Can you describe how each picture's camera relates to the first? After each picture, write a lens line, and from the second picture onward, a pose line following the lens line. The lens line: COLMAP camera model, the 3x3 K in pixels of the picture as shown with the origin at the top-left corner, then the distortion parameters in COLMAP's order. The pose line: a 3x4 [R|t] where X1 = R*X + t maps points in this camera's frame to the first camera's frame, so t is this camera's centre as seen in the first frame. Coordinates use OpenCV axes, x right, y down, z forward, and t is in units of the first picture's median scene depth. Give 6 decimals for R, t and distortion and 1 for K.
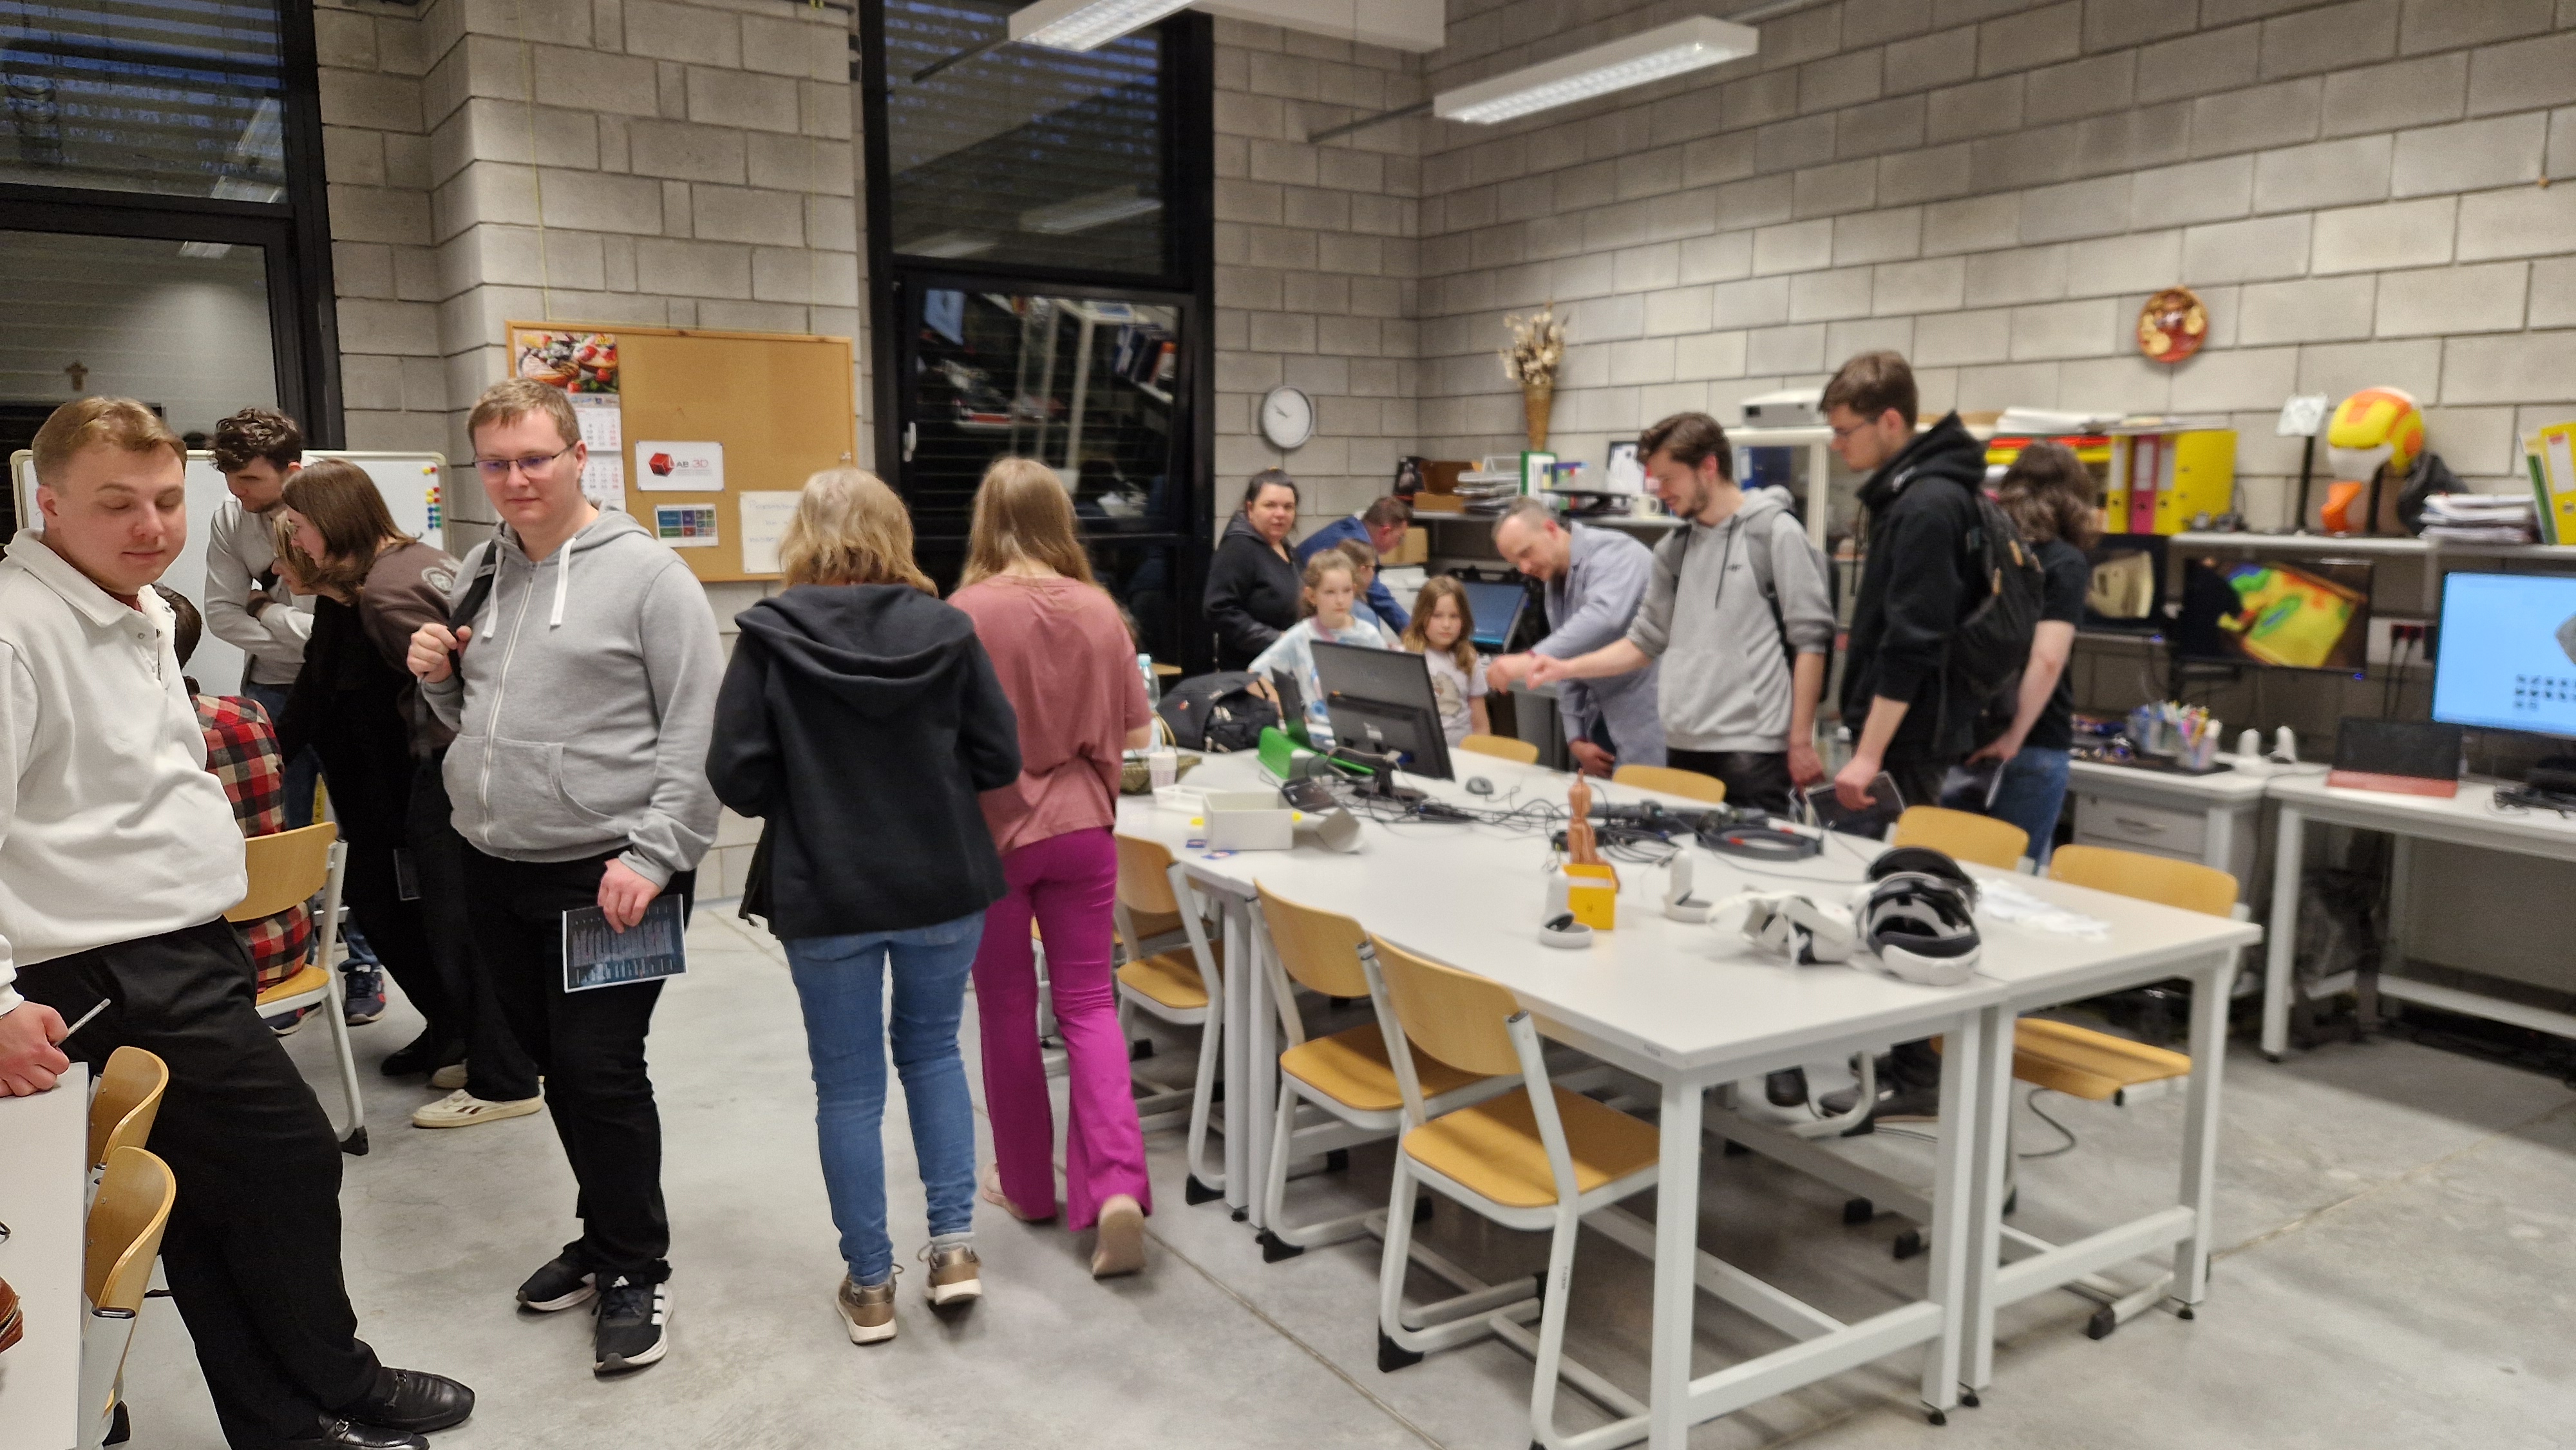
lens RADIAL K [[1723.2, 0, 1238.9], [0, 1723.2, 718.1], [0, 0, 1]] dist [0.098835, -0.075900]
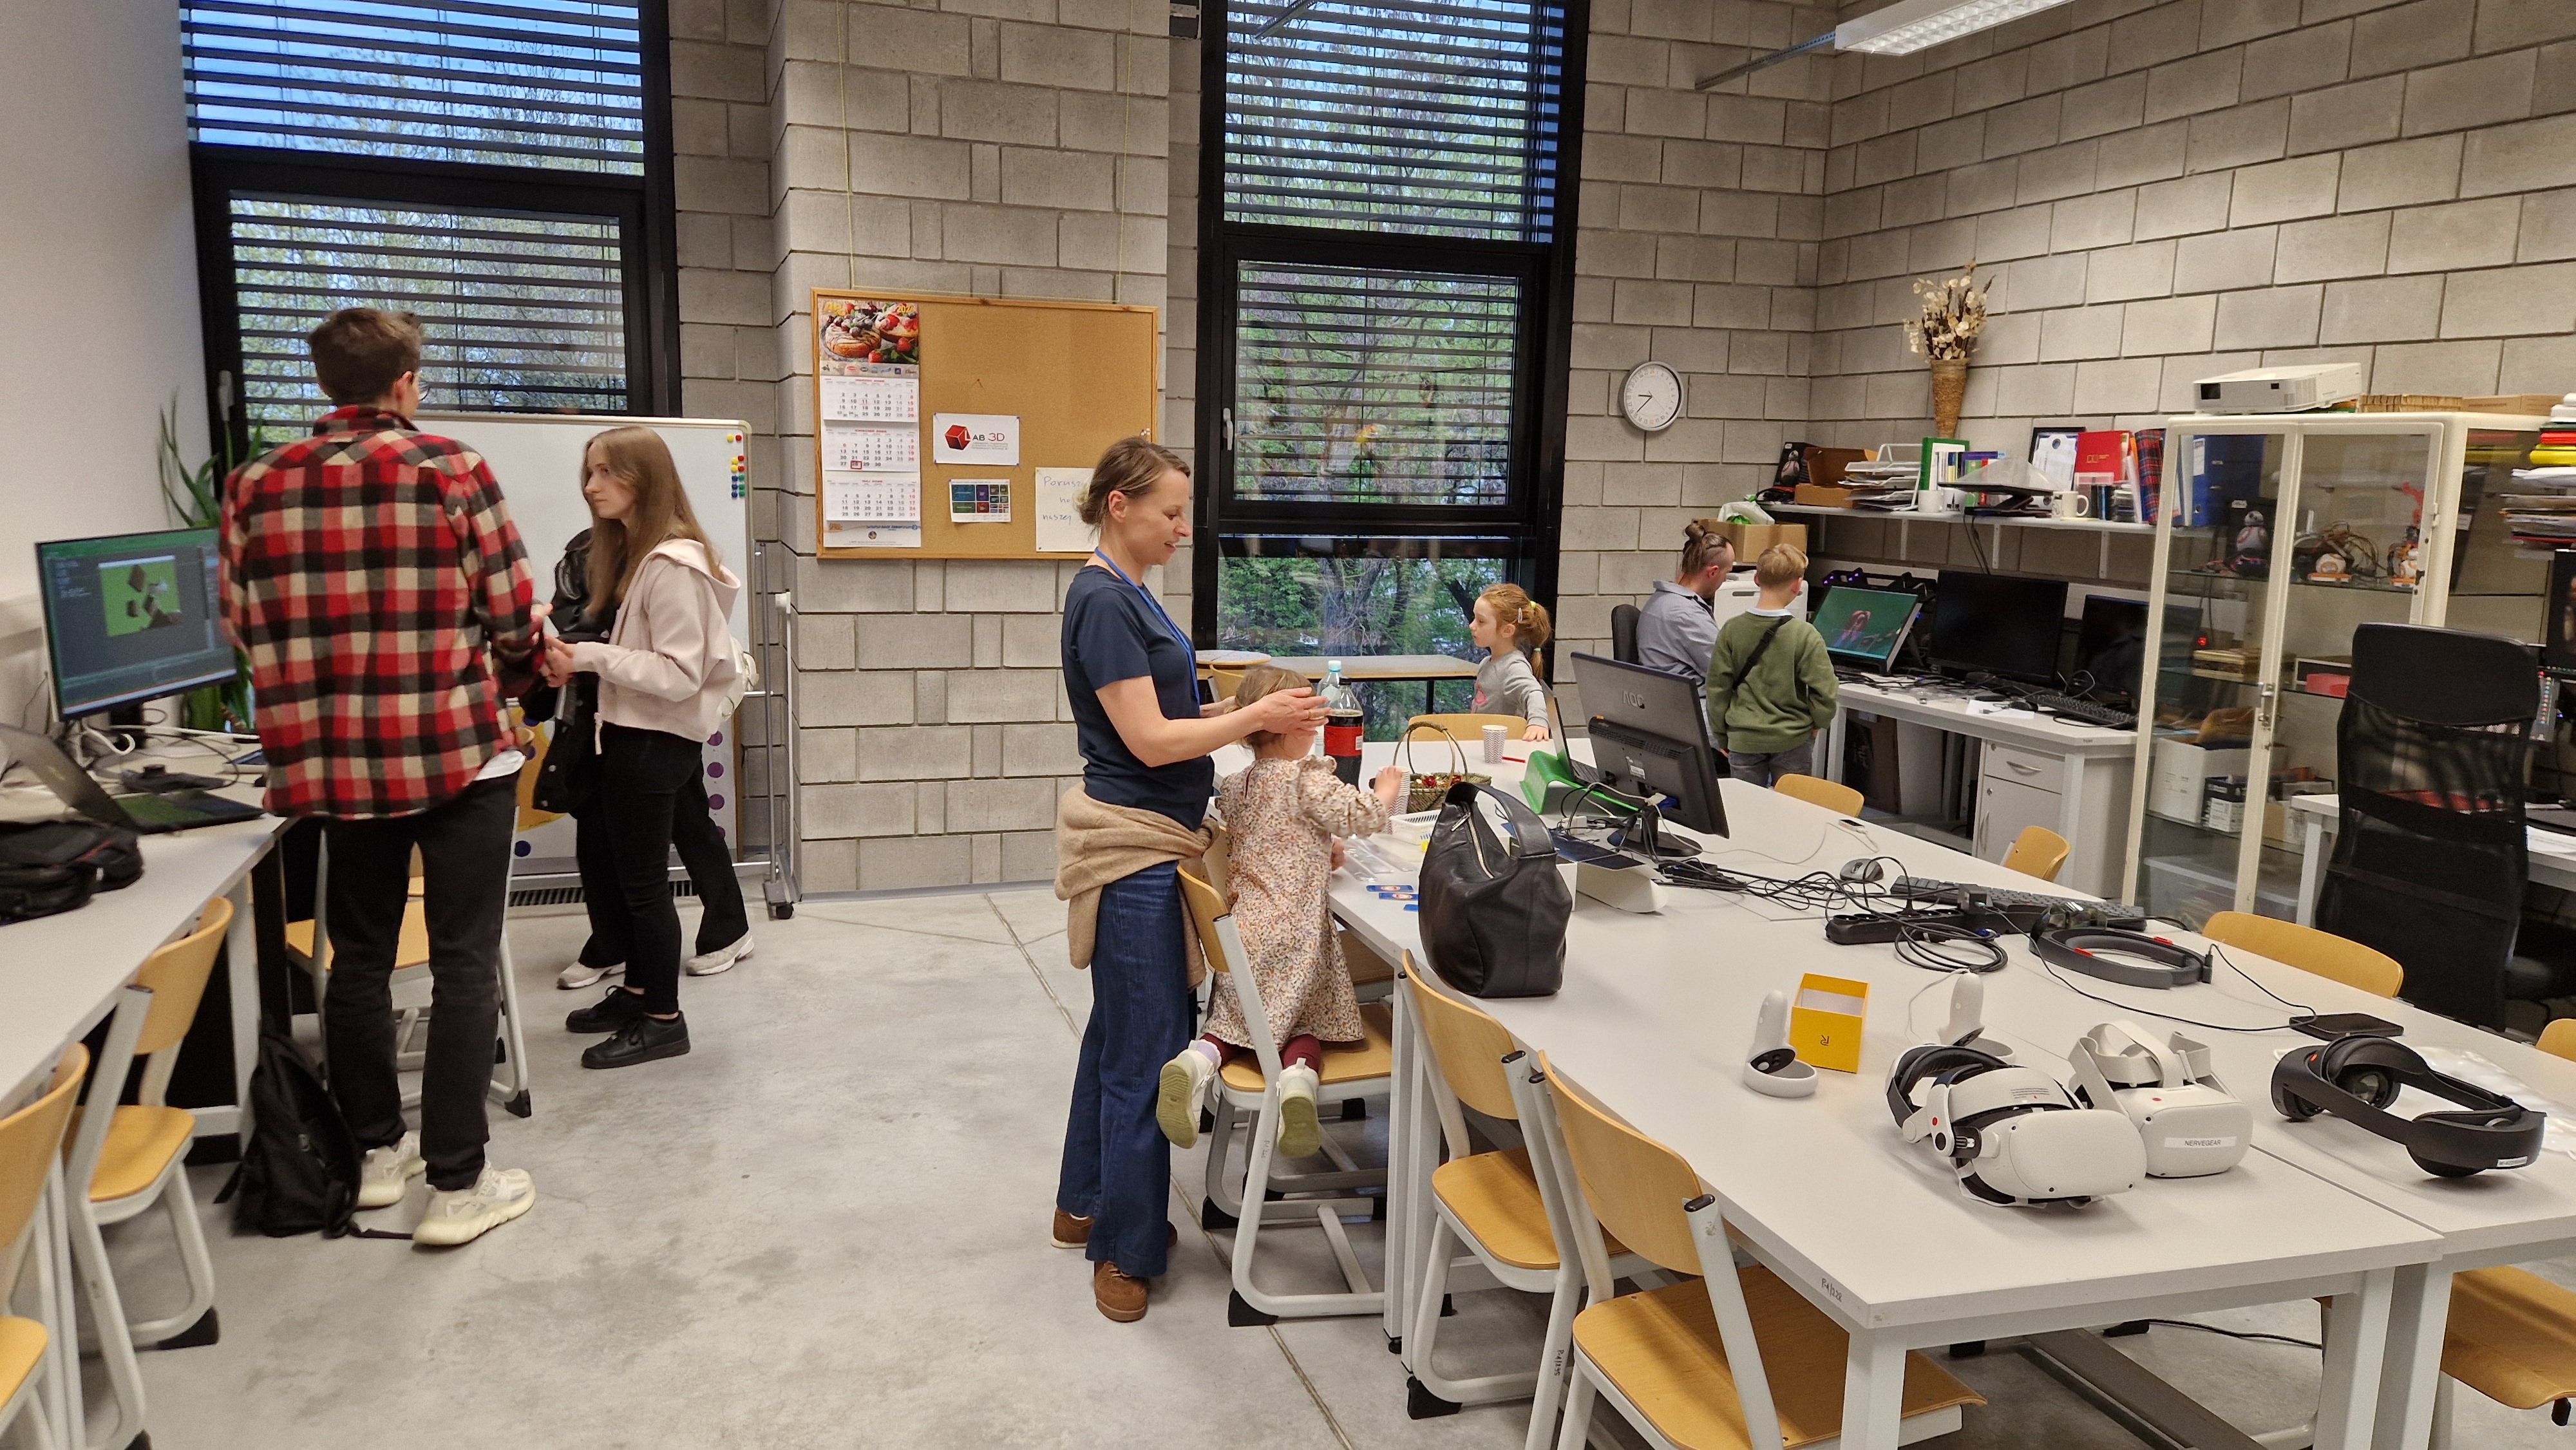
lens RADIAL K [[1721.1, 0, 1232.2], [0, 1721.1, 725.0], [0, 0, 1]] dist [0.100794, -0.075417]
pose [[0.970096, 0.058931, -0.235461, 0.053881], [-0.055919, 0.998246, 0.019456, -0.011683], [0.236194, -0.005708, 0.971689, 0.090747]]
